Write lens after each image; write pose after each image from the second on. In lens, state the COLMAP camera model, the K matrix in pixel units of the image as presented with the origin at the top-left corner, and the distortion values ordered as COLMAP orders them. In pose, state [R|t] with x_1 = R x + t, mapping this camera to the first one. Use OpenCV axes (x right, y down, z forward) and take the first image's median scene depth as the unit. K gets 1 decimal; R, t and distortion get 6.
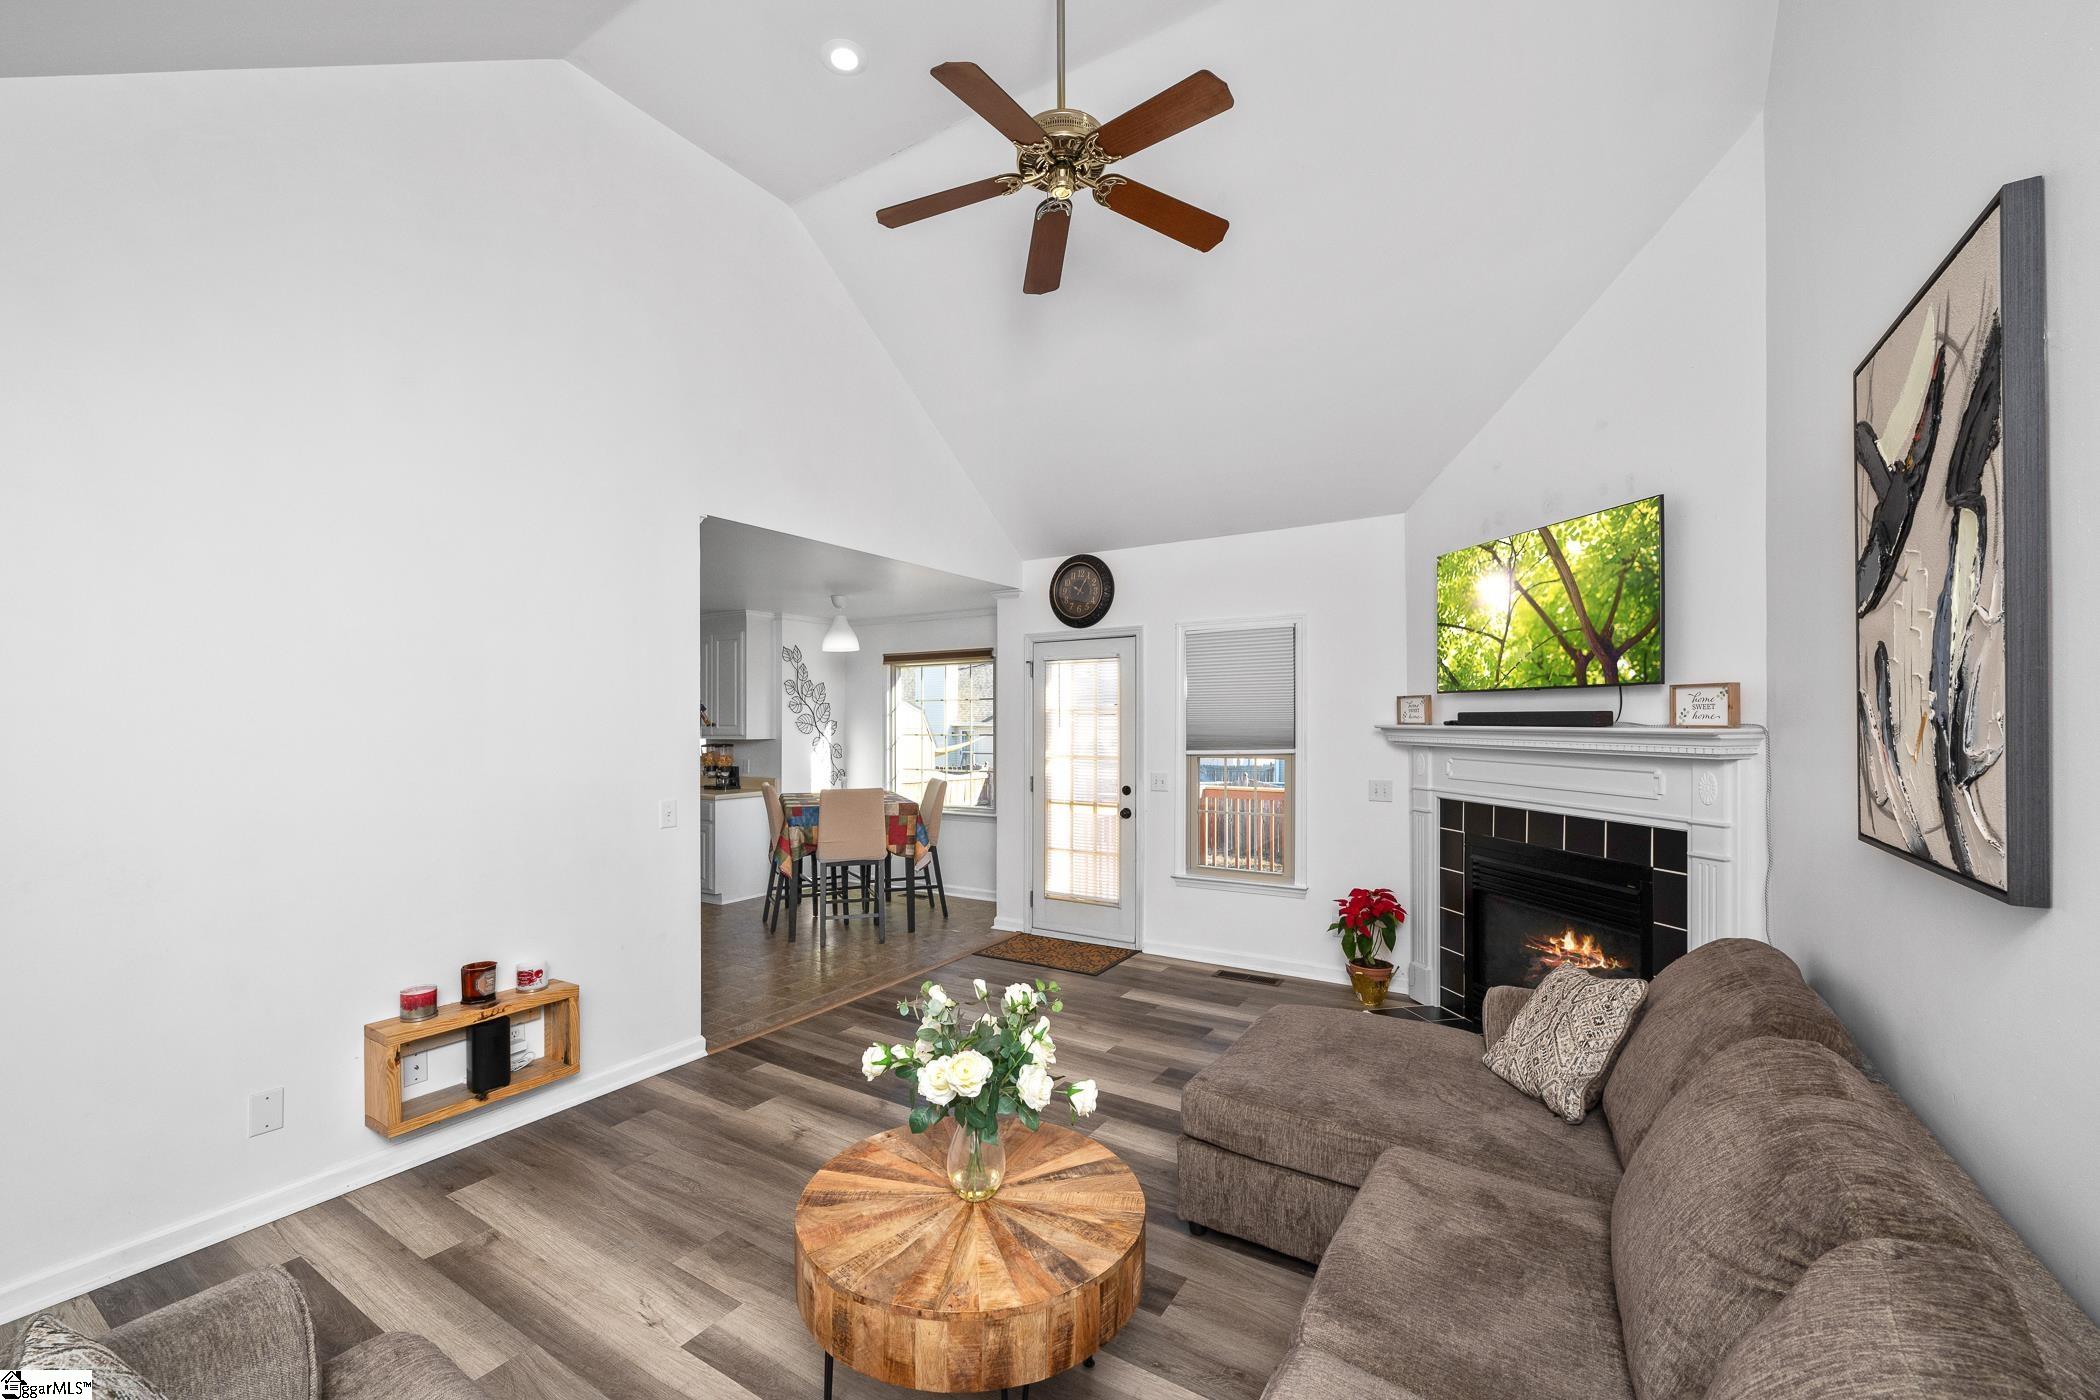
lens RADIAL K [[851.9, 0, 1040.7], [0, 851.9, 713.4], [0, 0, 1]] dist [-0.000289, -0.000084]
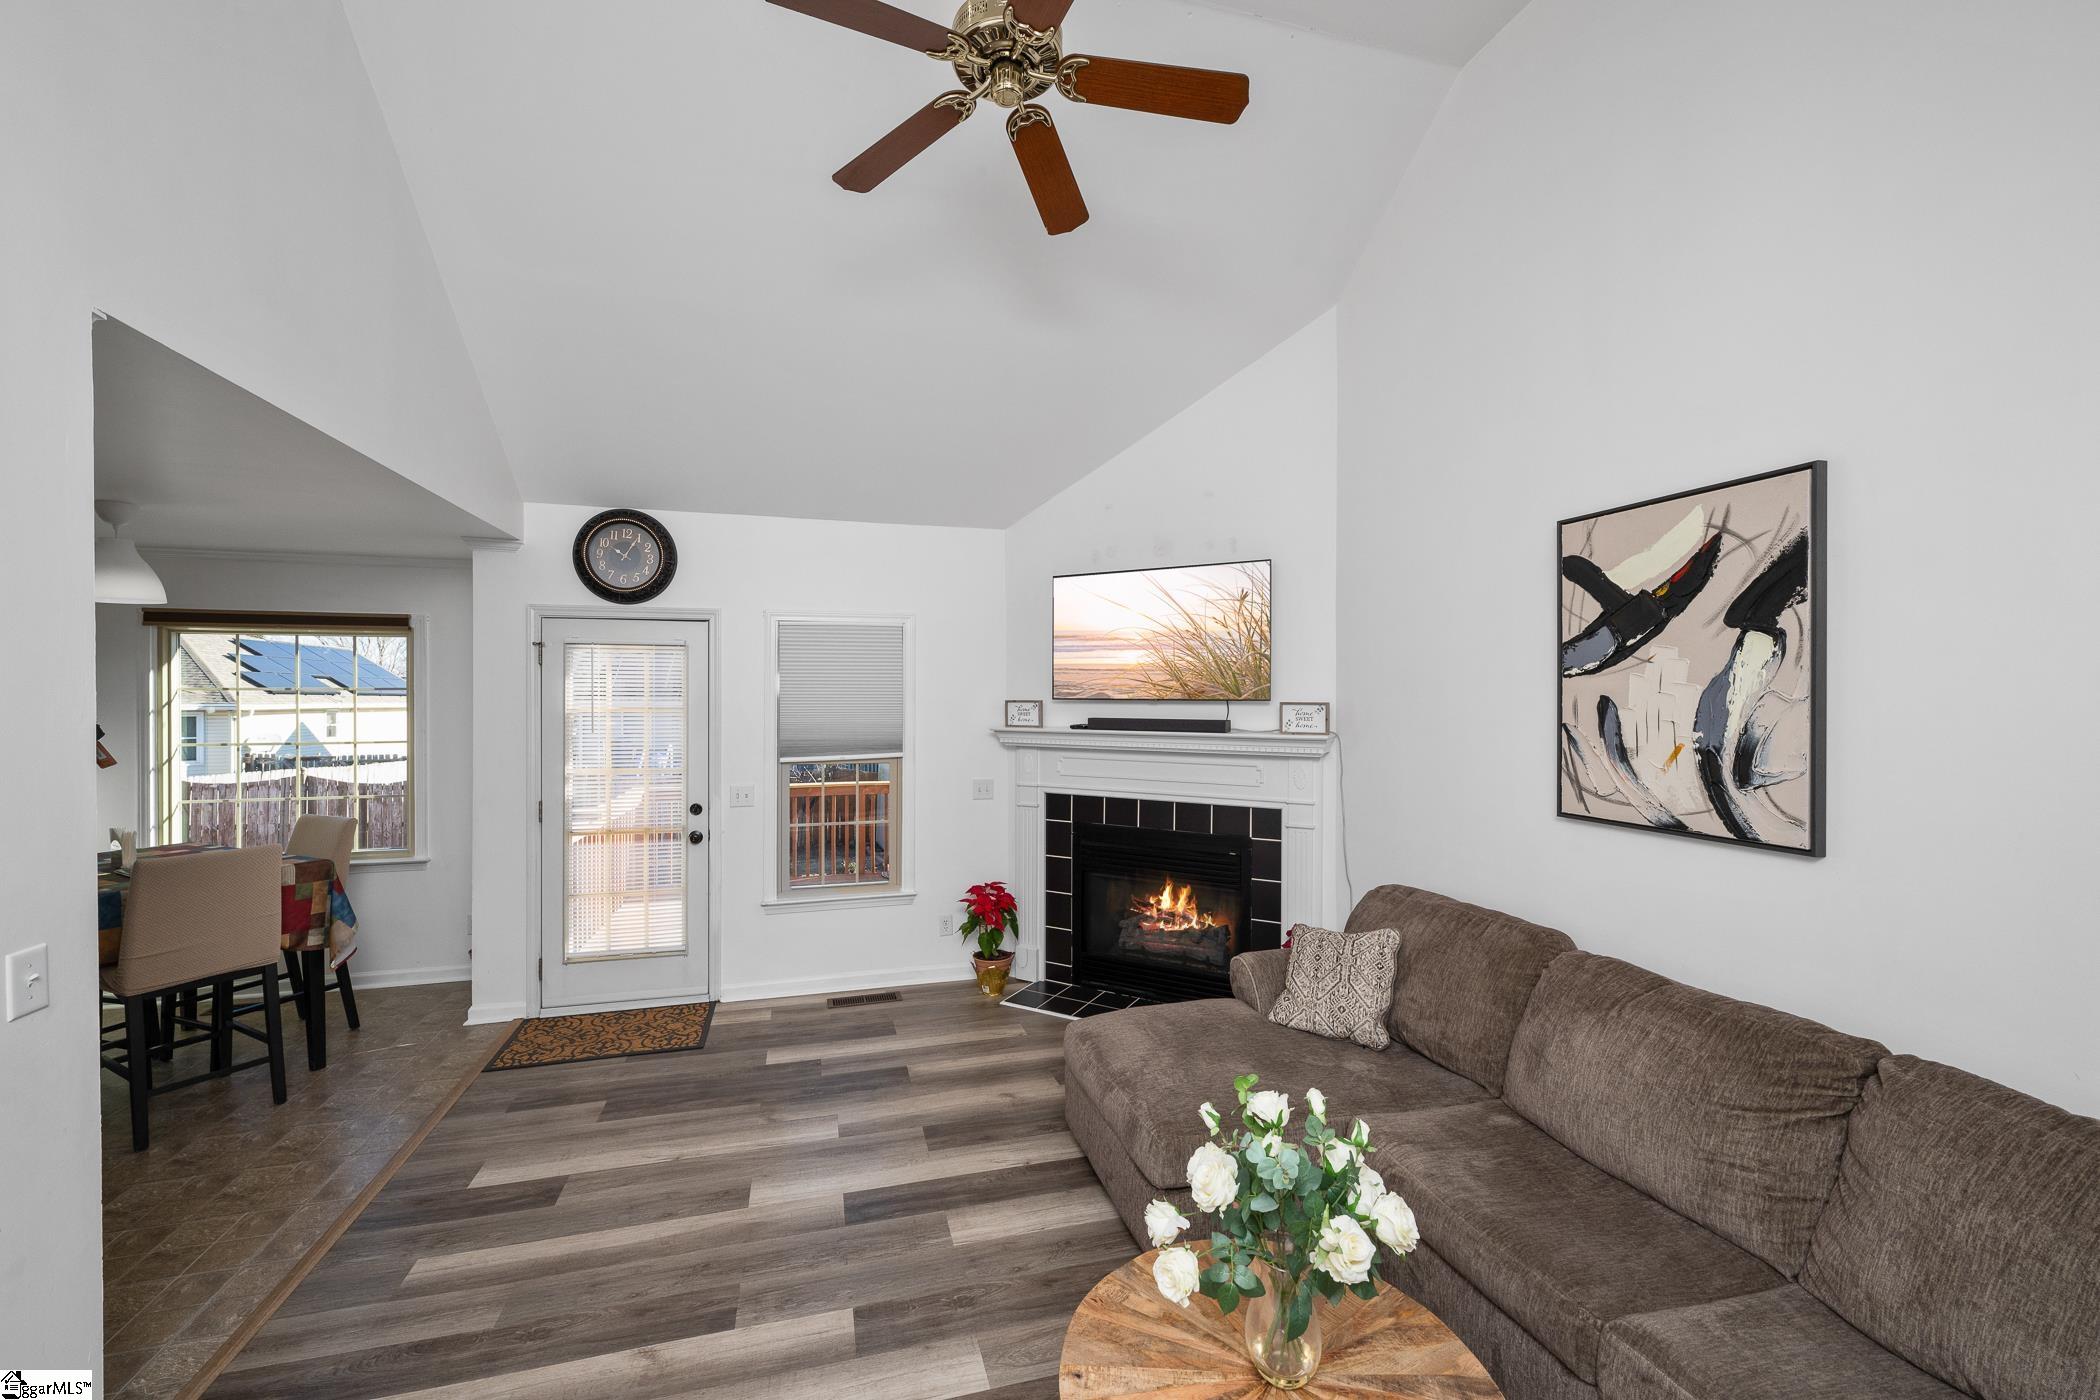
lens RADIAL K [[830.3, 0, 1042.6], [0, 830.3, 698.8], [0, 0, 1]] dist [-0.000711, -0.000015]
pose [[0.665844, 0.003540, 0.746083, -0.358606], [-0.010174, 0.999939, 0.004335, -0.029439], [-0.746022, -0.010477, 0.665839, 0.294477]]
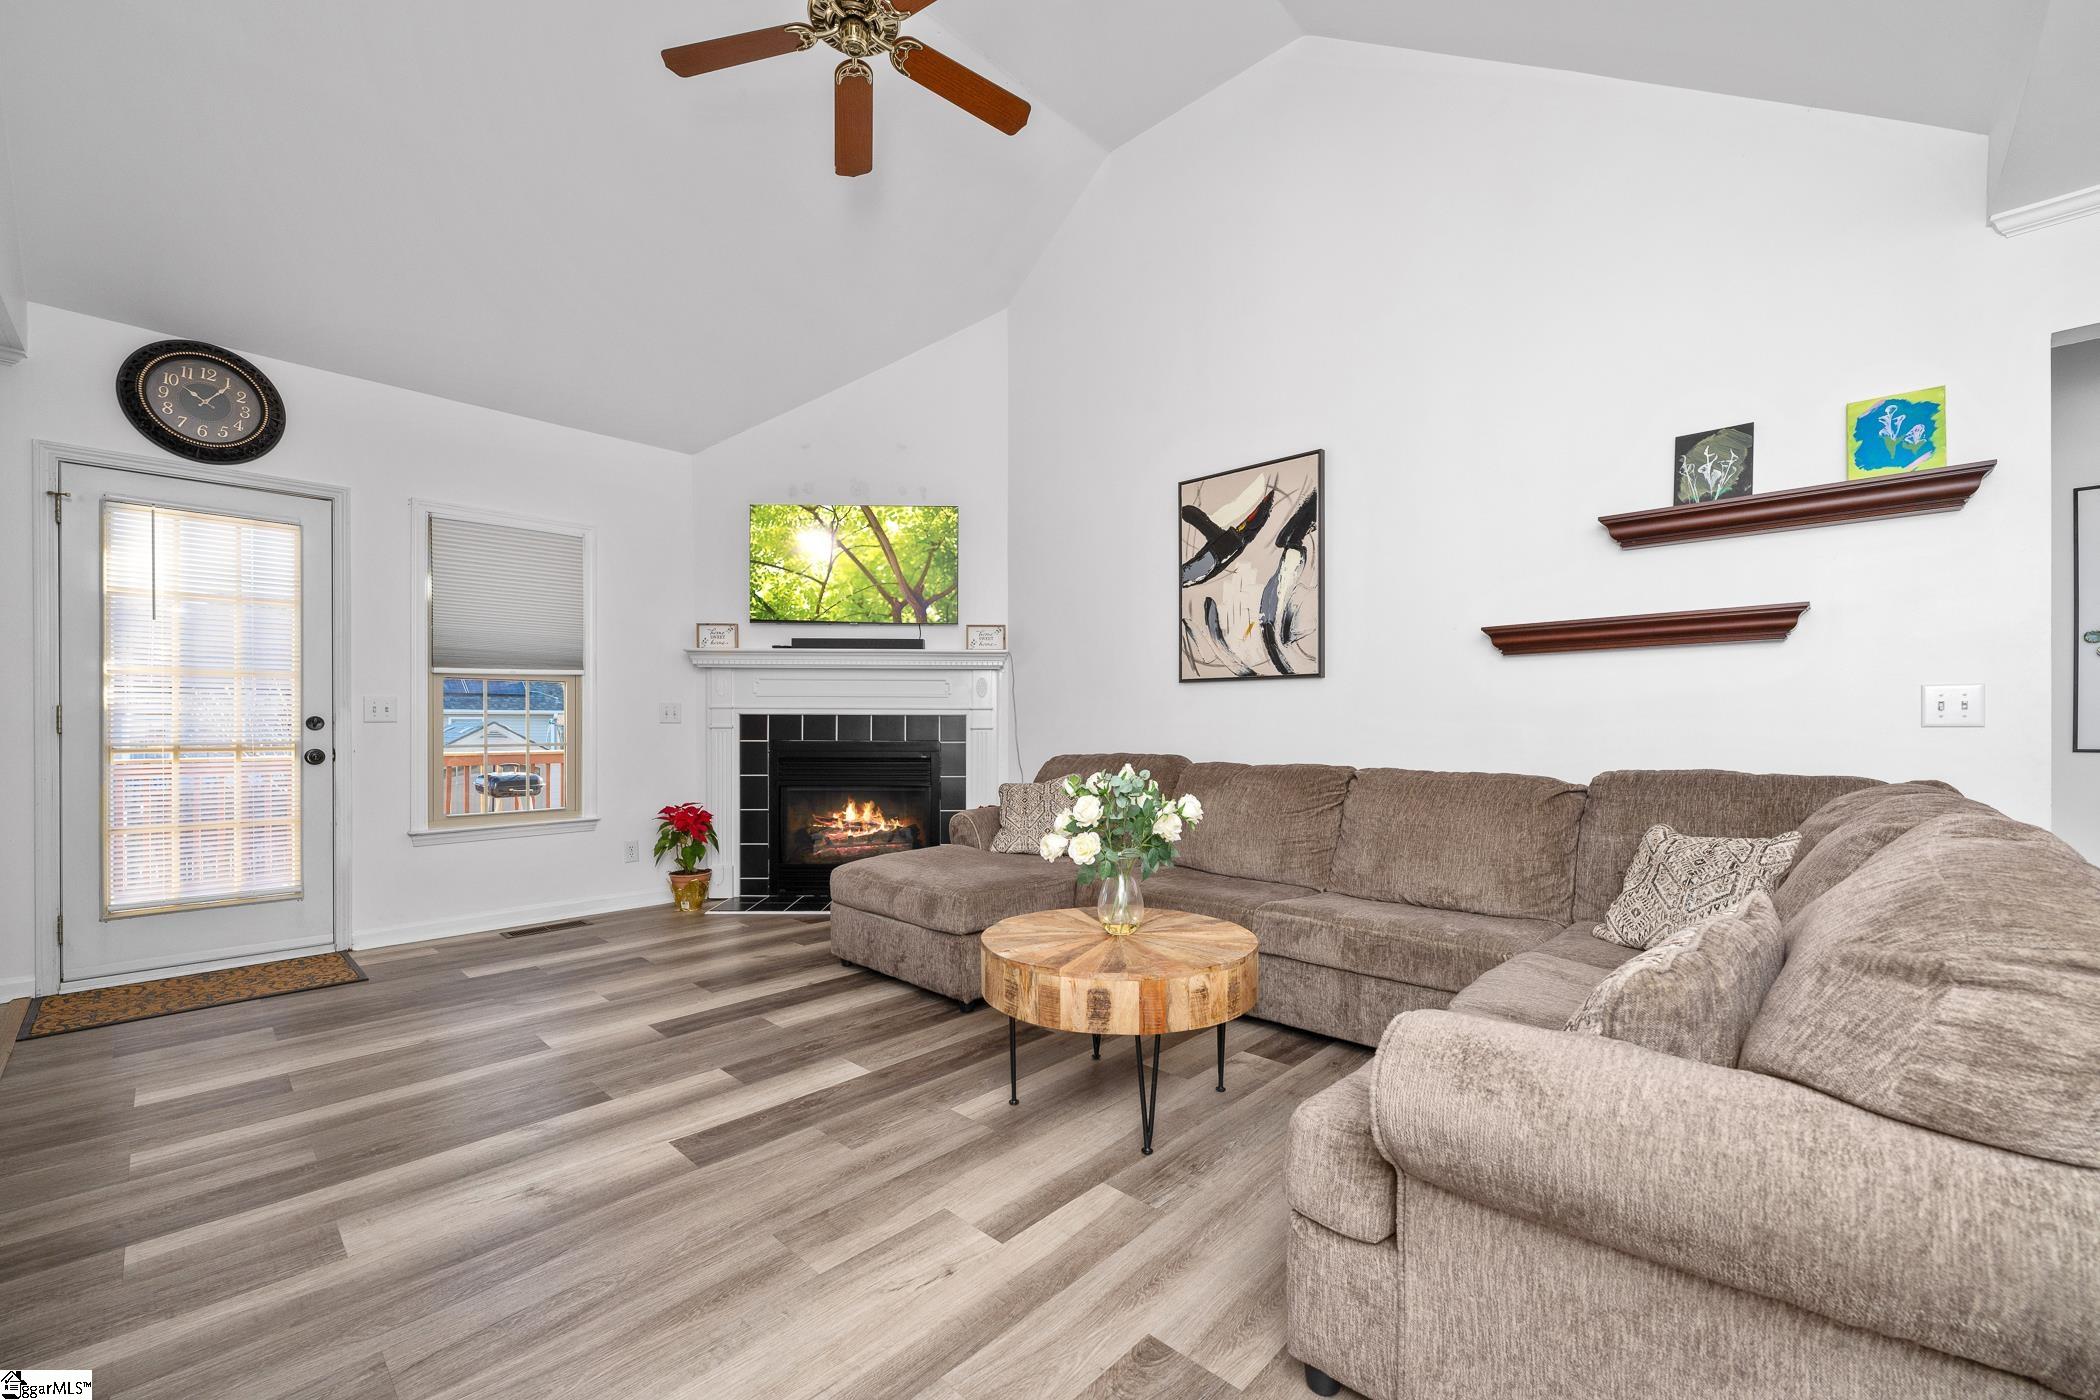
lens RADIAL K [[843.1, 0, 1052.8], [0, 843.1, 722.0], [0, 0, 1]] dist [0.000192, -0.000058]
pose [[0.189059, 0.004932, 0.981953, -0.592464], [-0.008038, 0.999962, -0.003475, 0.114634], [-0.981933, -0.007236, 0.189091, 0.386523]]
